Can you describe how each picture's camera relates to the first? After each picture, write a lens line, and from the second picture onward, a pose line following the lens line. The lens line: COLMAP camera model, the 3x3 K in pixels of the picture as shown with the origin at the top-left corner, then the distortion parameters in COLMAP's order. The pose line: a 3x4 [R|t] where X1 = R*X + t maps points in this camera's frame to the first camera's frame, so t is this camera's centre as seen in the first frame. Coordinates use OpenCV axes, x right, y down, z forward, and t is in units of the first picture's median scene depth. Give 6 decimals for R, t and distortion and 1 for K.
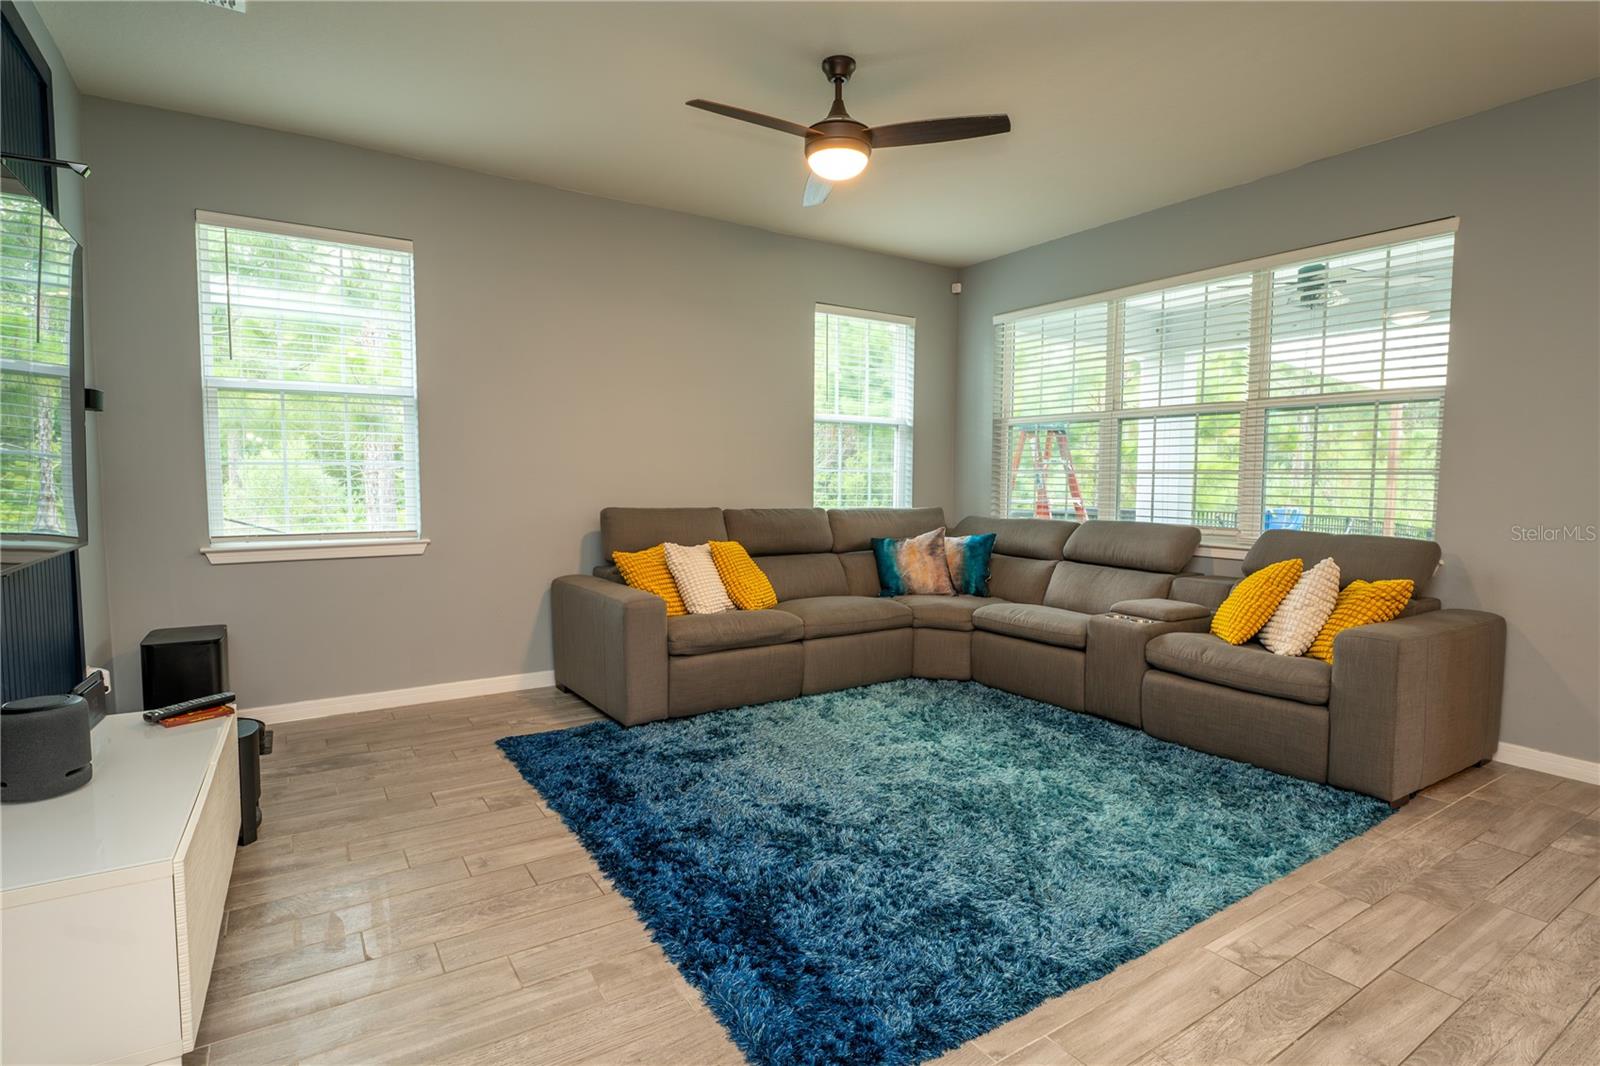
lens RADIAL K [[807.8, 0, 793.8], [0, 807.8, 532.2], [0, 0, 1]] dist [-0.004156, -0.000032]
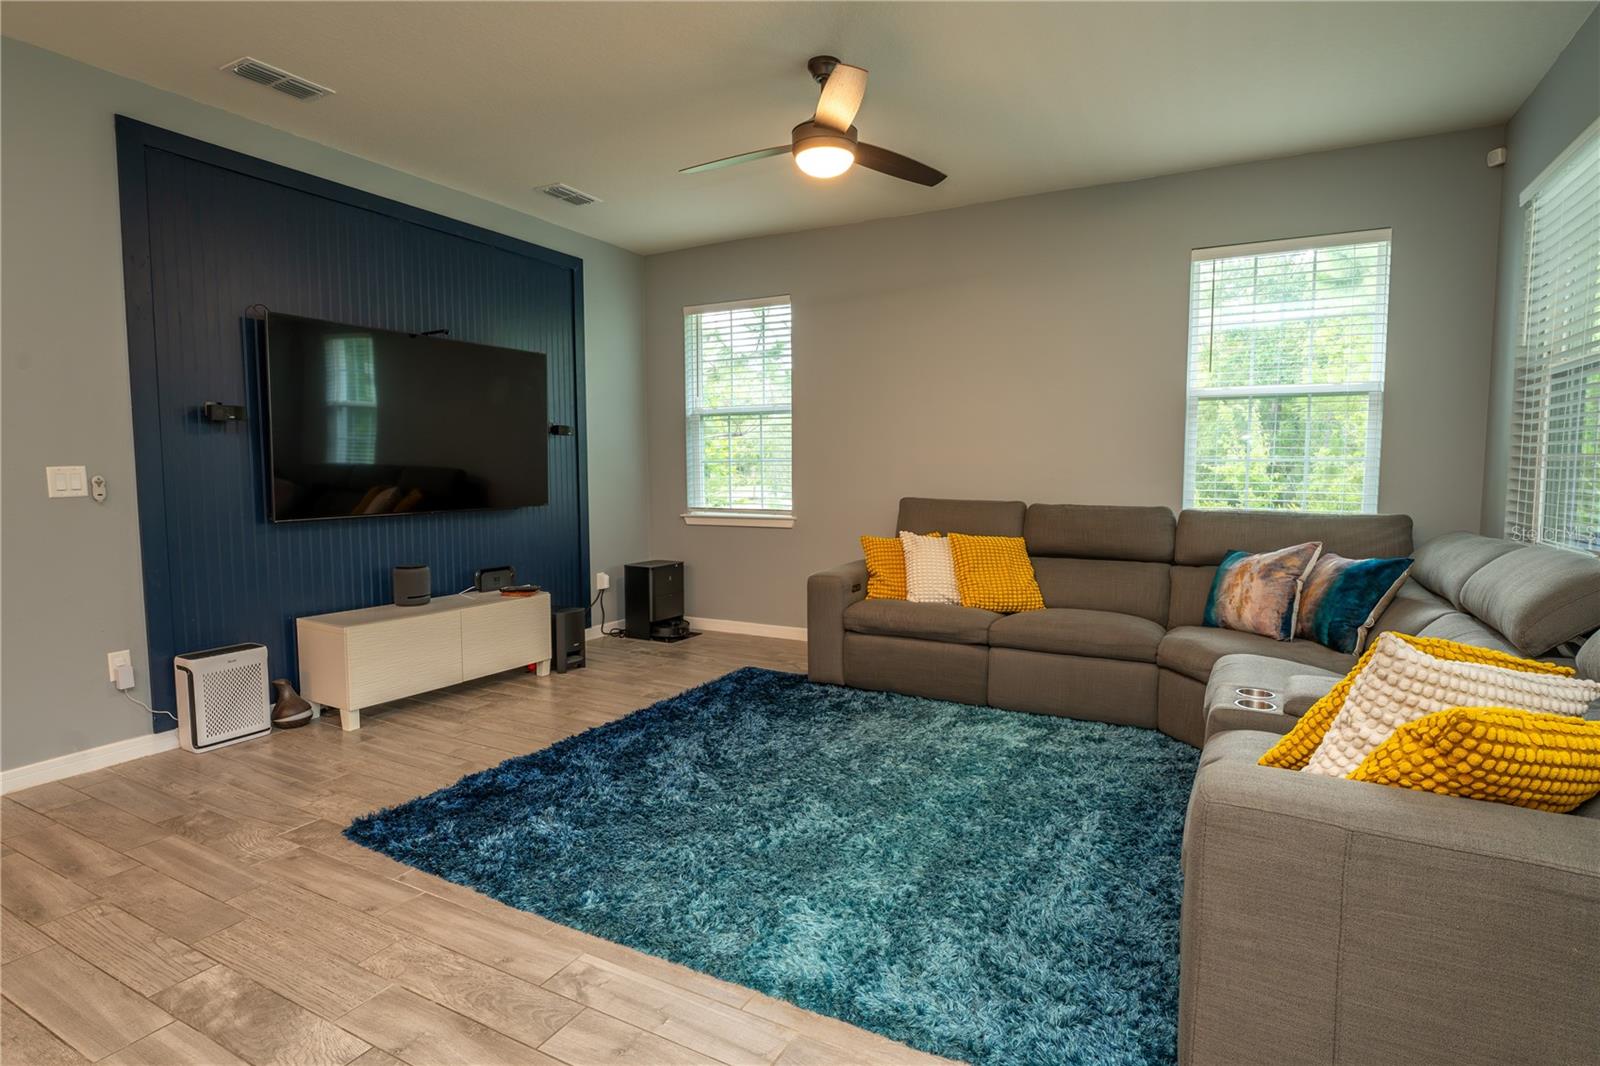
lens RADIAL K [[807.8, 0, 793.8], [0, 807.8, 532.2], [0, 0, 1]] dist [-0.004156, -0.000032]
pose [[0.479033, 0.060446, -0.875713, 0.696223], [-0.063151, 0.997414, 0.034301, -0.011916], [0.875522, 0.038871, 0.481611, 0.362143]]
